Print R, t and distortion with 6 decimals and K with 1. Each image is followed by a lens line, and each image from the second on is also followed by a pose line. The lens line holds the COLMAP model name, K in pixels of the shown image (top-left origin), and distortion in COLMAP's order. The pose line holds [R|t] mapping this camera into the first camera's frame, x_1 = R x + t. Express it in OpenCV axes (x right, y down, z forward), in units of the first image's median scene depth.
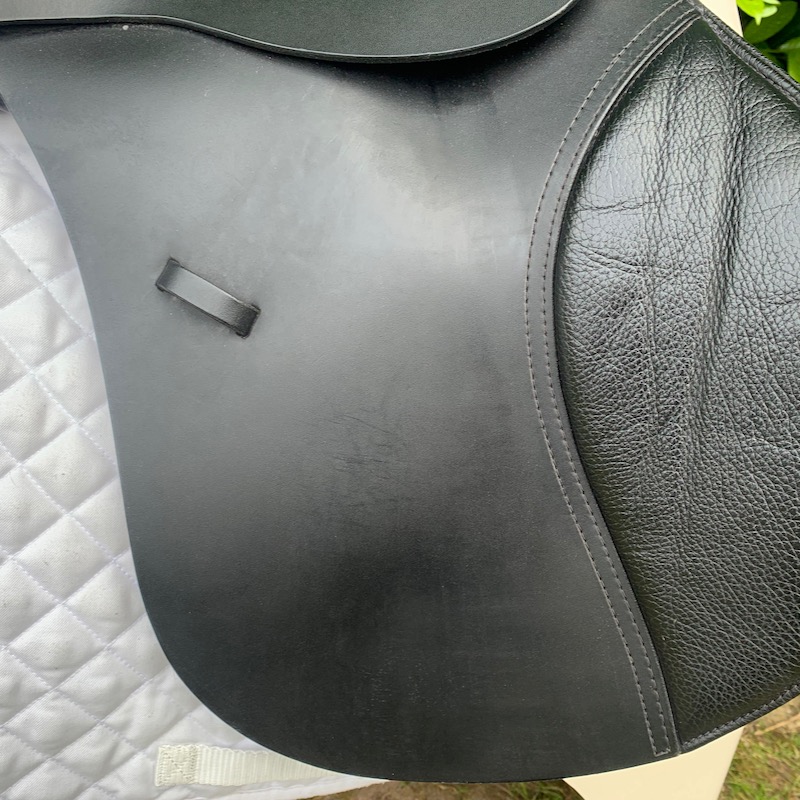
lens RADIAL K [[789.3, 0, 400.0], [0, 789.3, 400.0], [0, 0, 1]] dist [-0.036667, 0.042961]
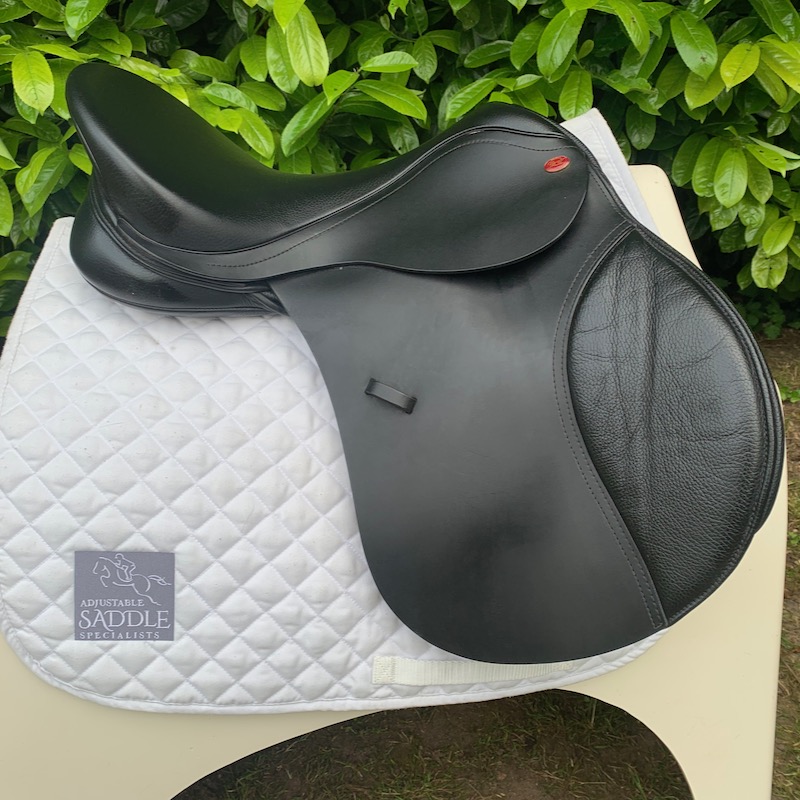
lens RADIAL K [[789.3, 0, 400.0], [0, 789.3, 400.0], [0, 0, 1]] dist [-0.036667, 0.042961]
pose [[0.980888, -0.090700, -0.172141, 0.109959], [0.057218, 0.980049, -0.190342, 0.241022], [0.185971, 0.176855, 0.966508, -0.848279]]
